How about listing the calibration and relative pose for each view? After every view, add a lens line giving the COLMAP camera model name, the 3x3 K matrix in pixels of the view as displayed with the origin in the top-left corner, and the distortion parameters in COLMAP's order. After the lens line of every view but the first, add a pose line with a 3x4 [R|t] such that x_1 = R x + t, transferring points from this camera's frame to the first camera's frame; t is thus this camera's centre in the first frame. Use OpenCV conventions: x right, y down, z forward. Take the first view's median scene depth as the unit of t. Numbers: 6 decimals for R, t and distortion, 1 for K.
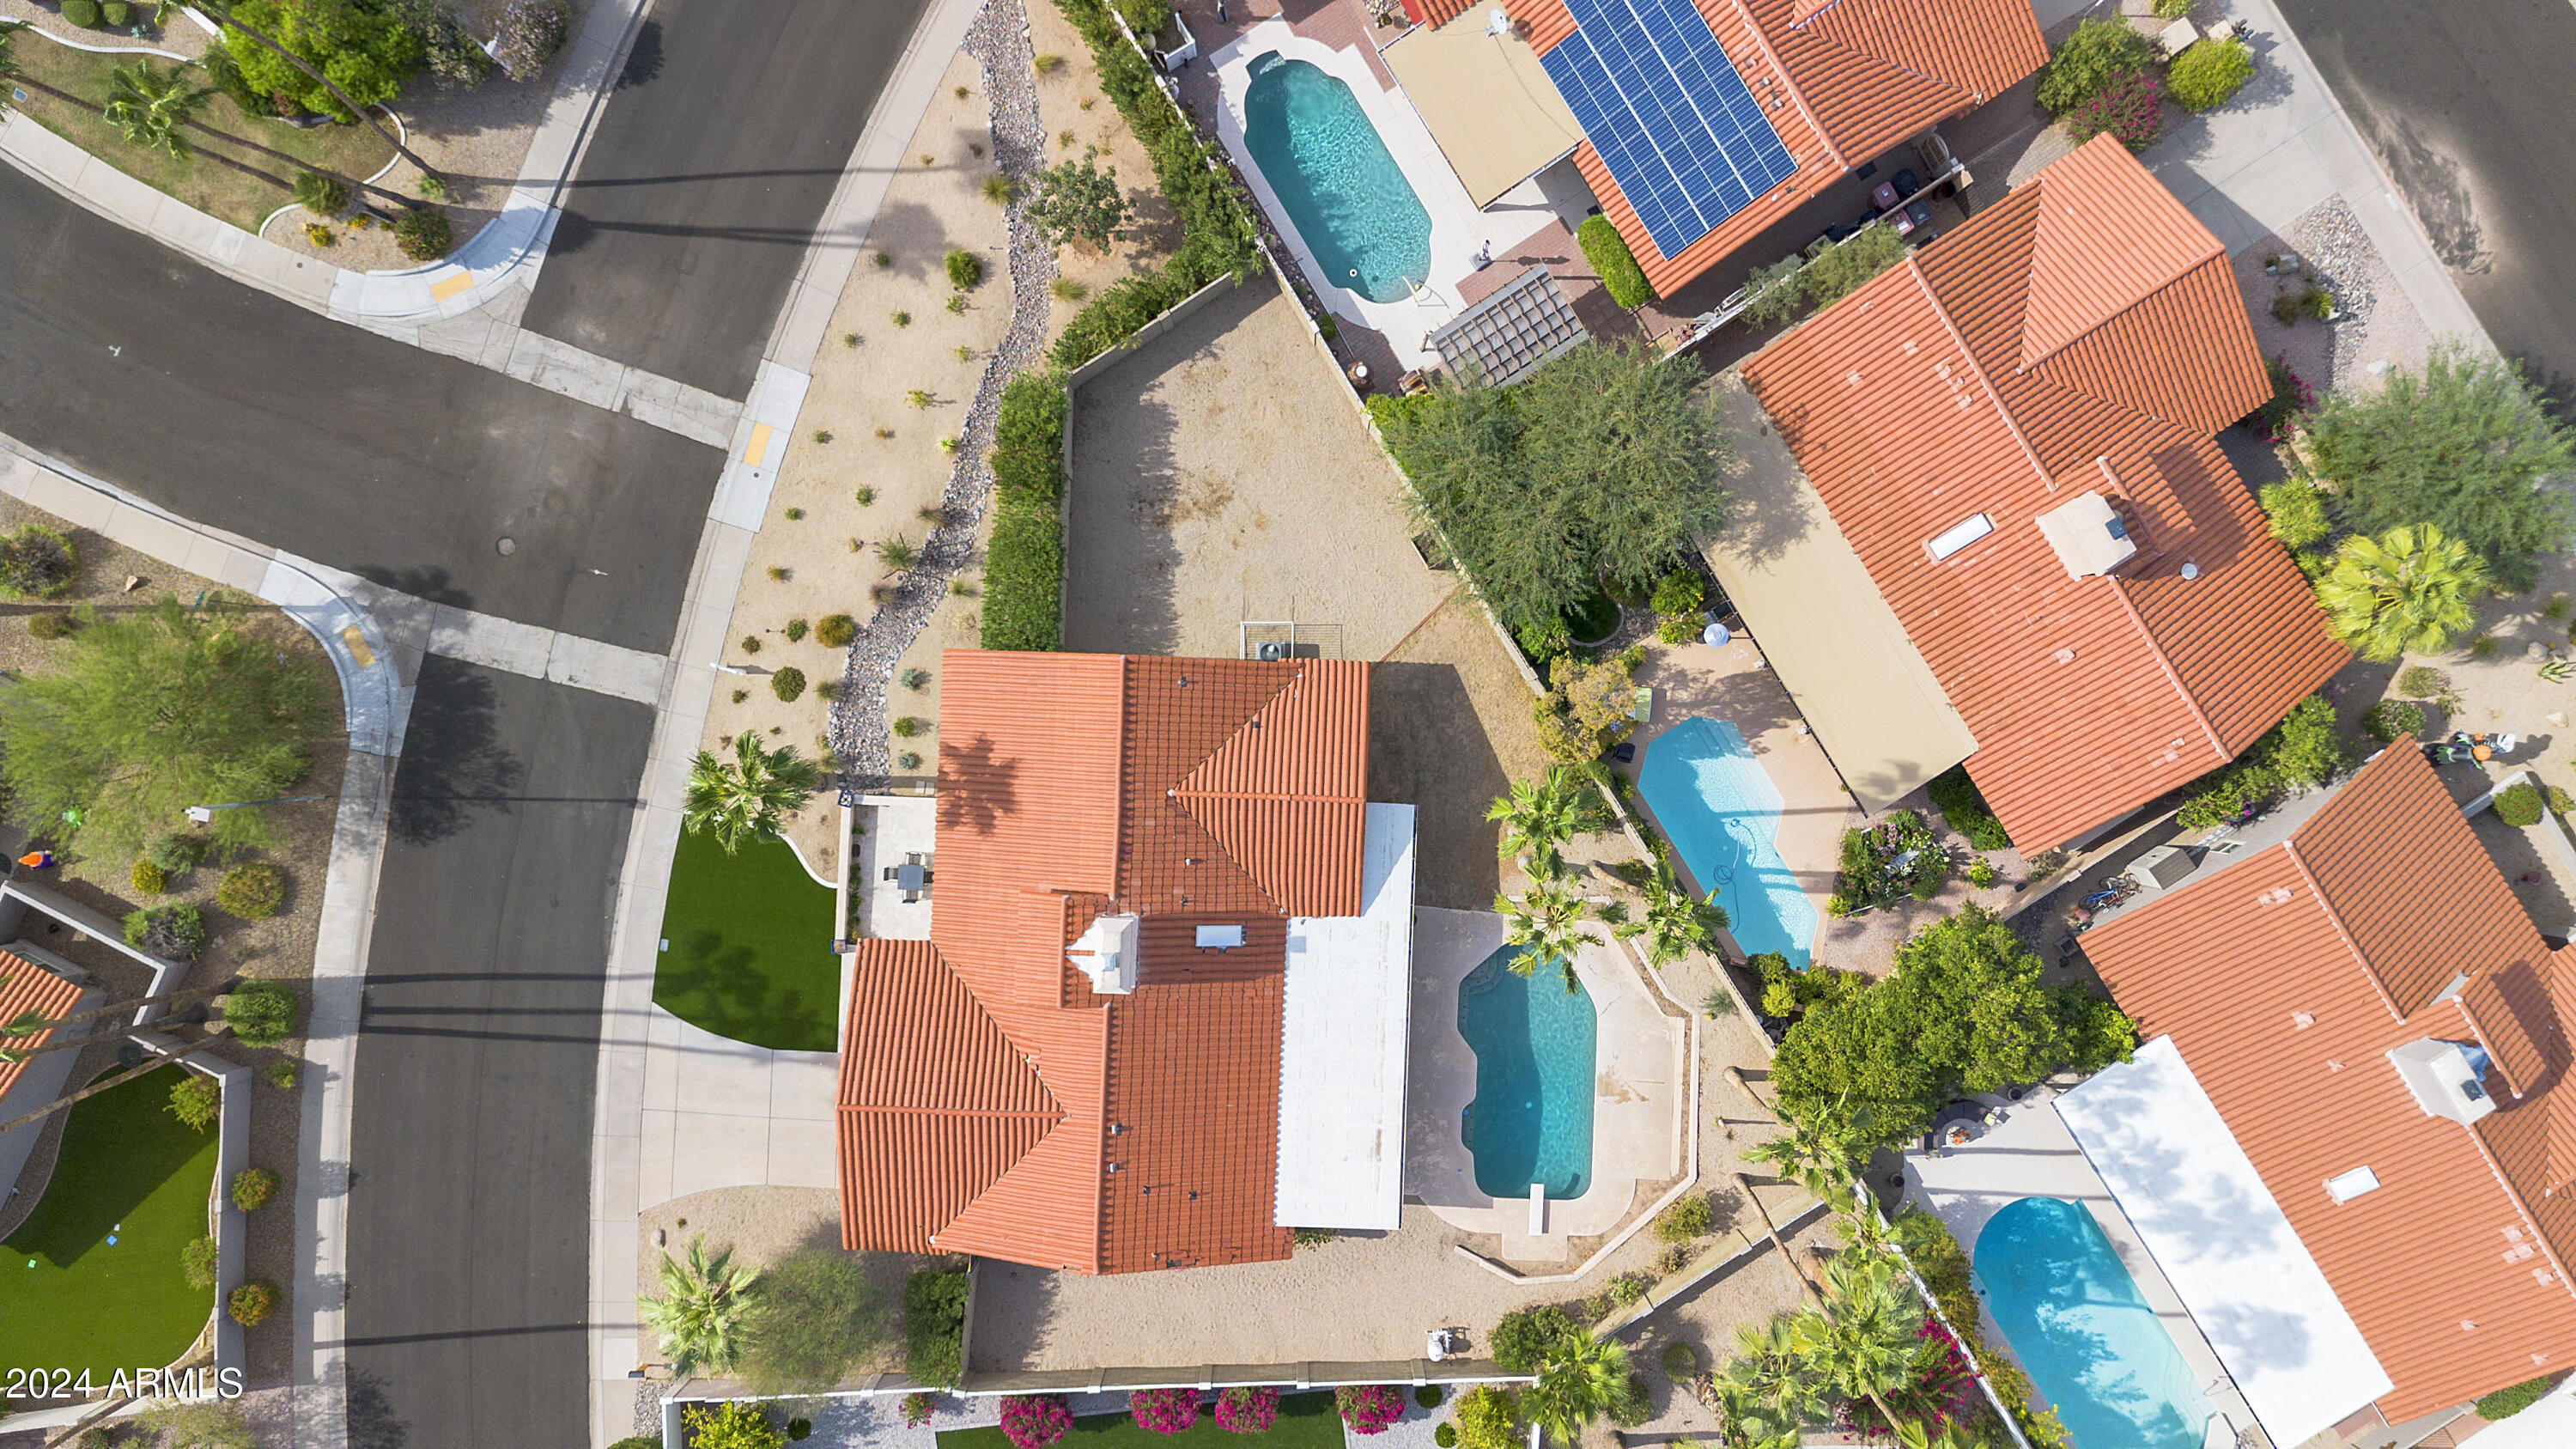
lens RADIAL K [[1822.1, 0, 1297.6], [0, 1822.1, 727.6], [0, 0, 1]] dist [0.079209, -0.098777]
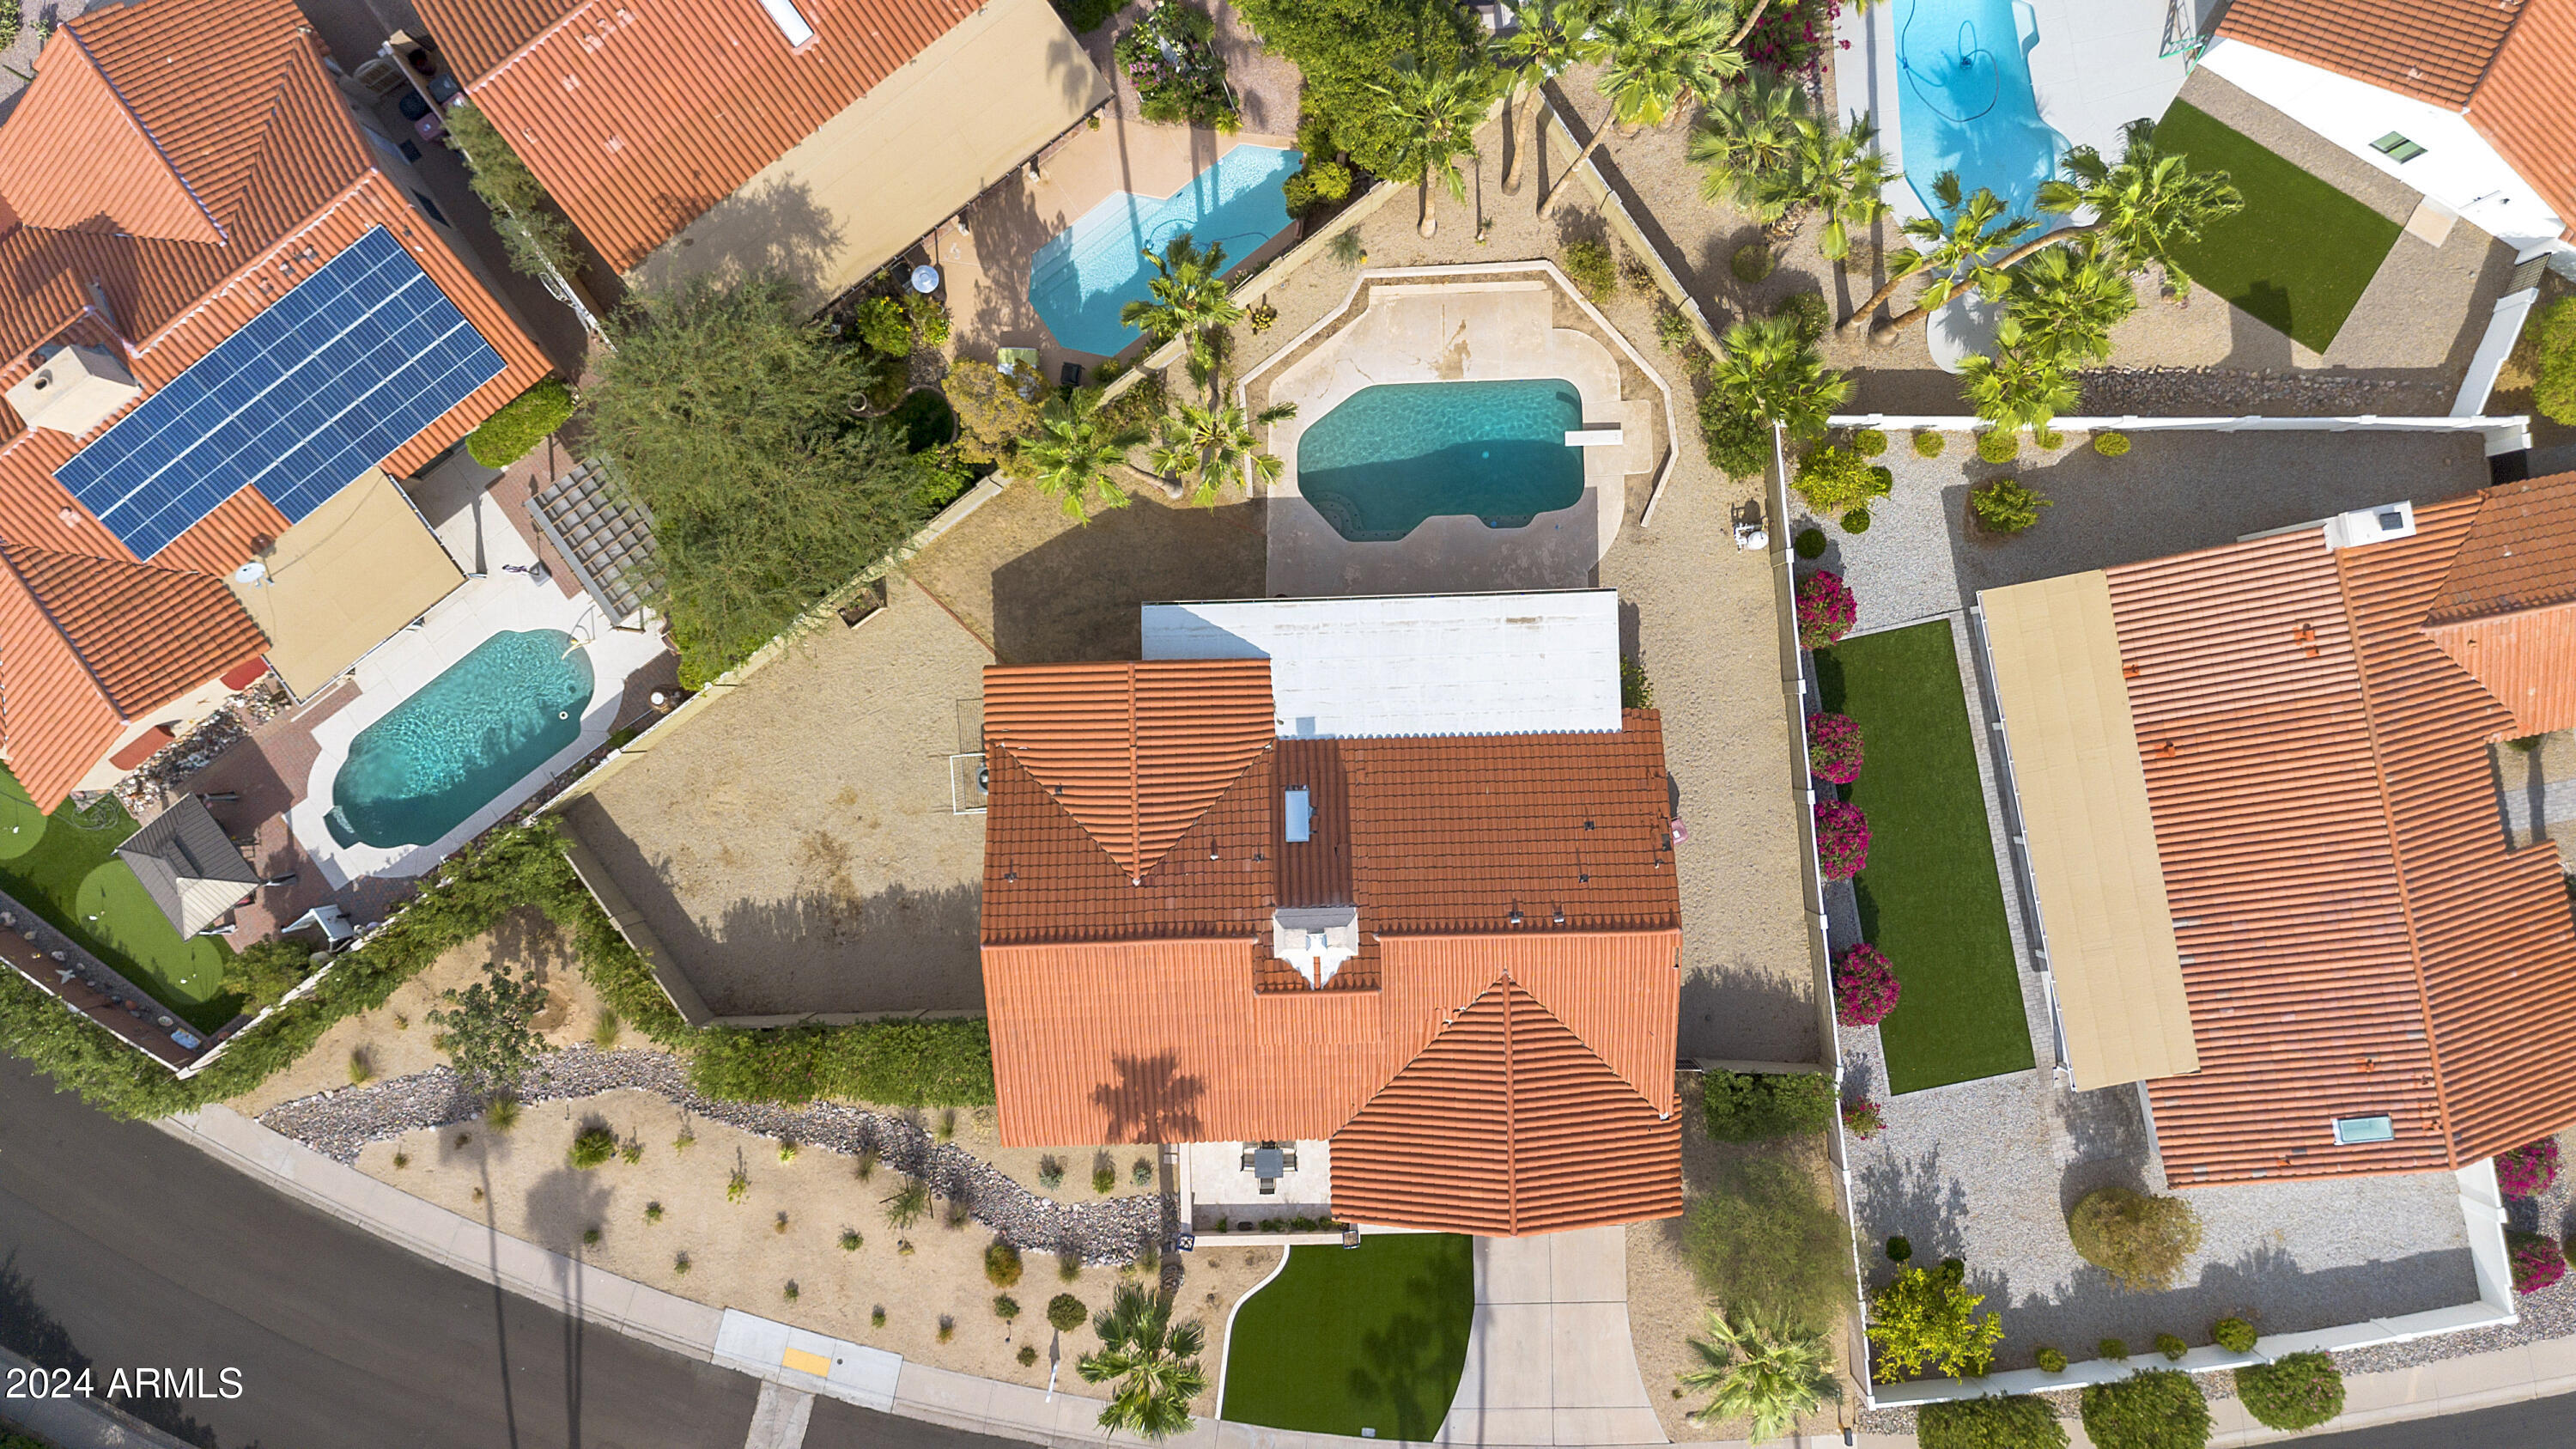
lens RADIAL K [[1822.1, 0, 1297.6], [0, 1822.1, 727.6], [0, 0, 1]] dist [0.079209, -0.098777]
pose [[-0.067873, -0.997691, -0.002284, 0.001712], [0.997398, -0.067797, -0.024501, 0.133914], [0.024290, -0.003941, 0.999697, 0.110694]]
